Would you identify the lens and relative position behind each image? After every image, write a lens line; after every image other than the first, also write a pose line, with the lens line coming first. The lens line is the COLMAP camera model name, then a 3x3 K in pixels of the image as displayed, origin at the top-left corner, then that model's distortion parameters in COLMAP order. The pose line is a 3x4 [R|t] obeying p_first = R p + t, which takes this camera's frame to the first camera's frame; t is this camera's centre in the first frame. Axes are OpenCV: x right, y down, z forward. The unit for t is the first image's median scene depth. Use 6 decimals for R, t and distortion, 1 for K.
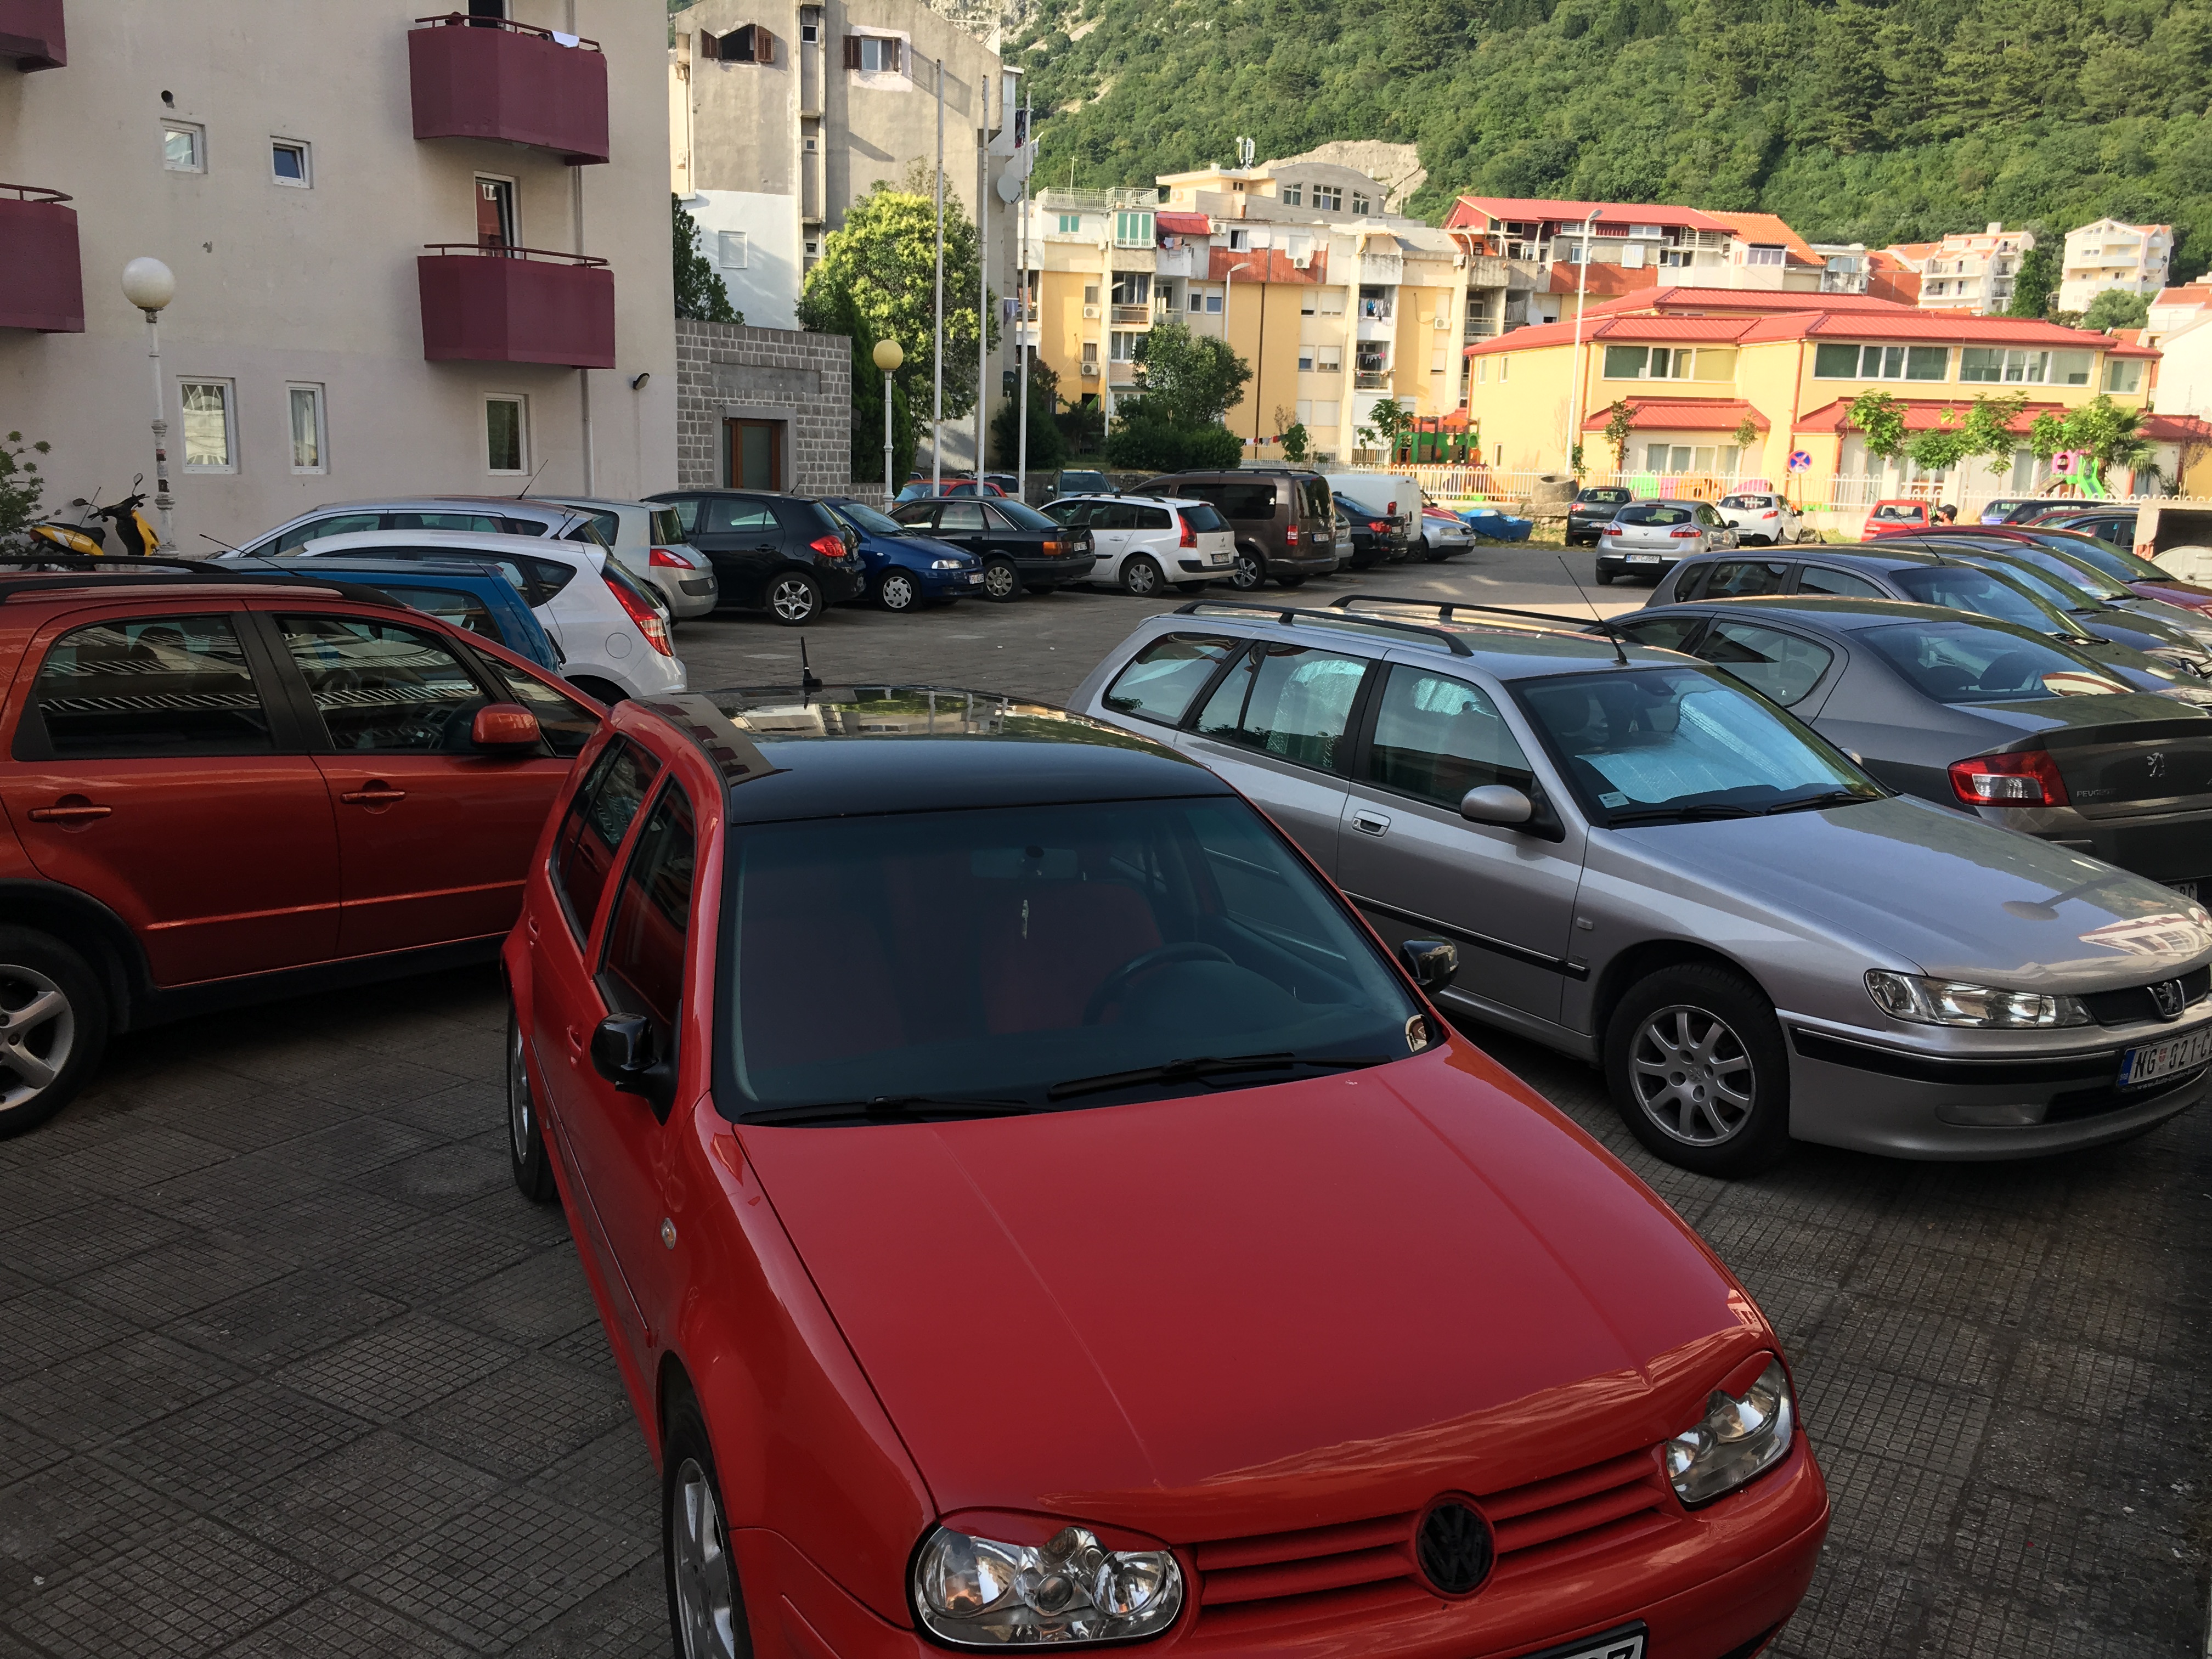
lens RADIAL K [[1904.5, 0, 1085.5], [0, 1904.5, 833.0], [0, 0, 1]] dist [0.085988, -0.113633]
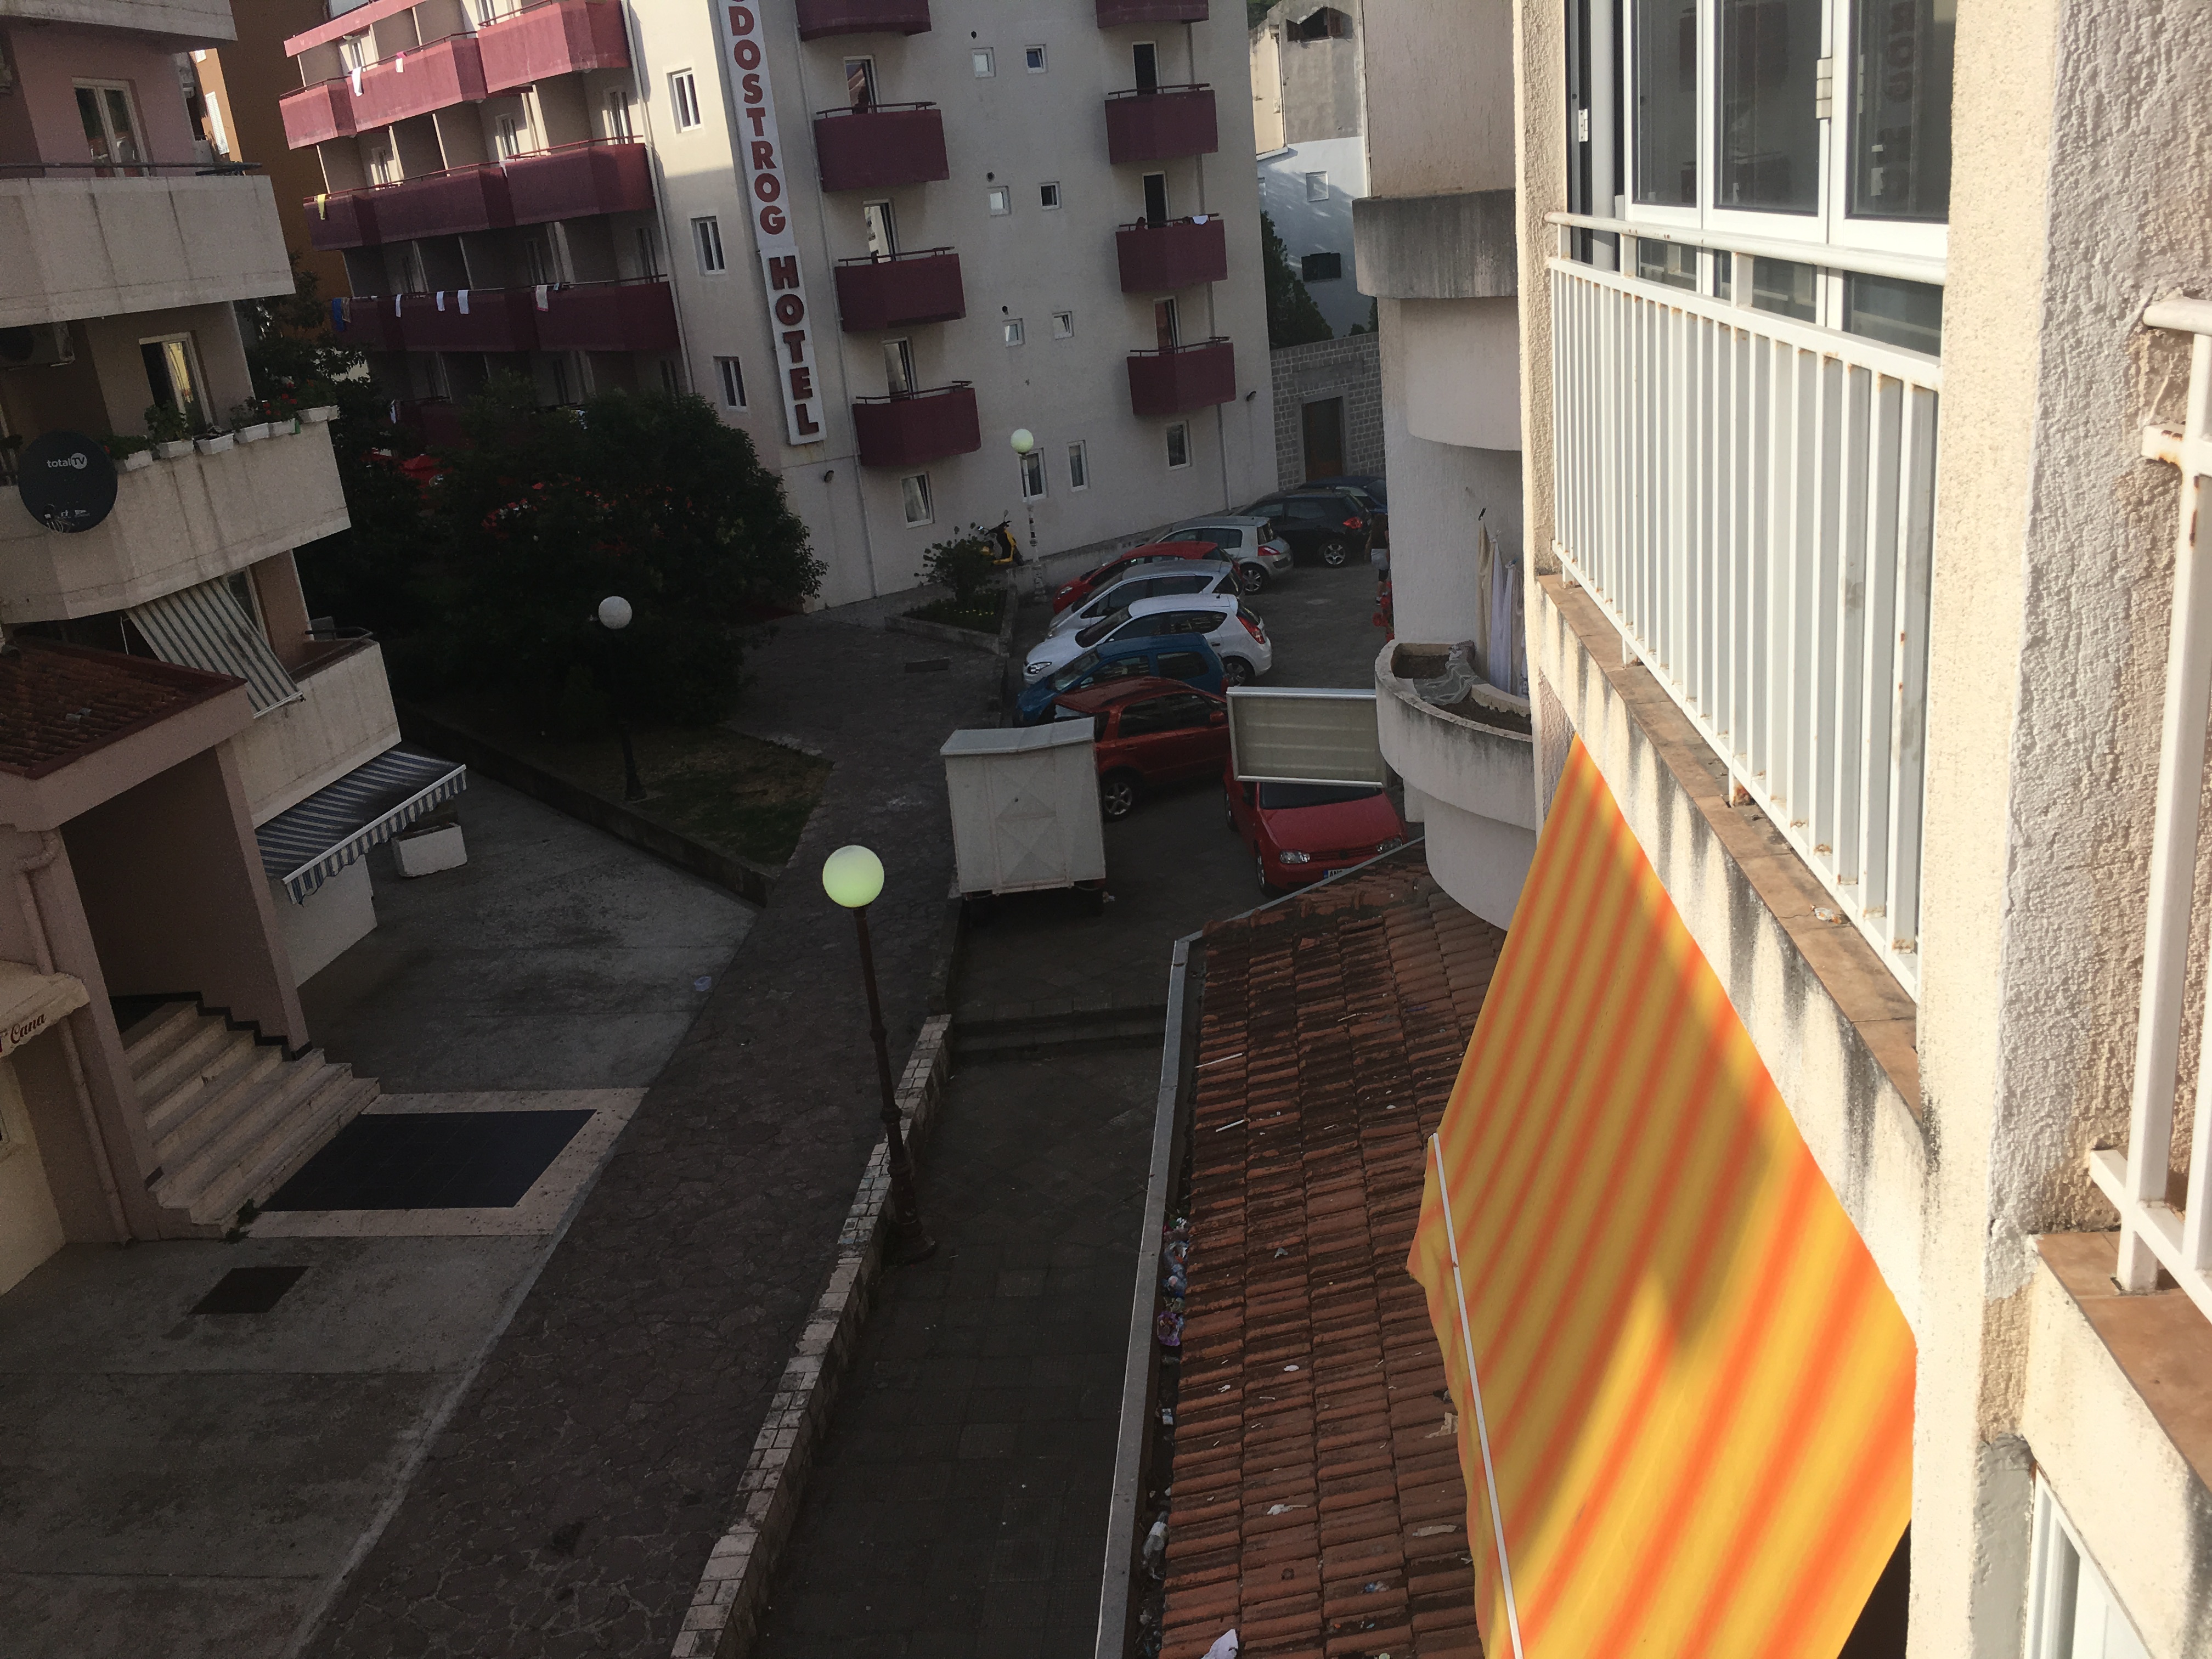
lens RADIAL K [[1904.5, 0, 1105.5], [0, 1904.5, 832.0], [0, 0, 1]] dist [0.085988, -0.113633]
pose [[0.947518, -0.021715, -0.318965, 0.097504], [0.064421, 0.990194, 0.123958, -0.043251], [0.313146, -0.138000, 0.939625, -0.374226]]
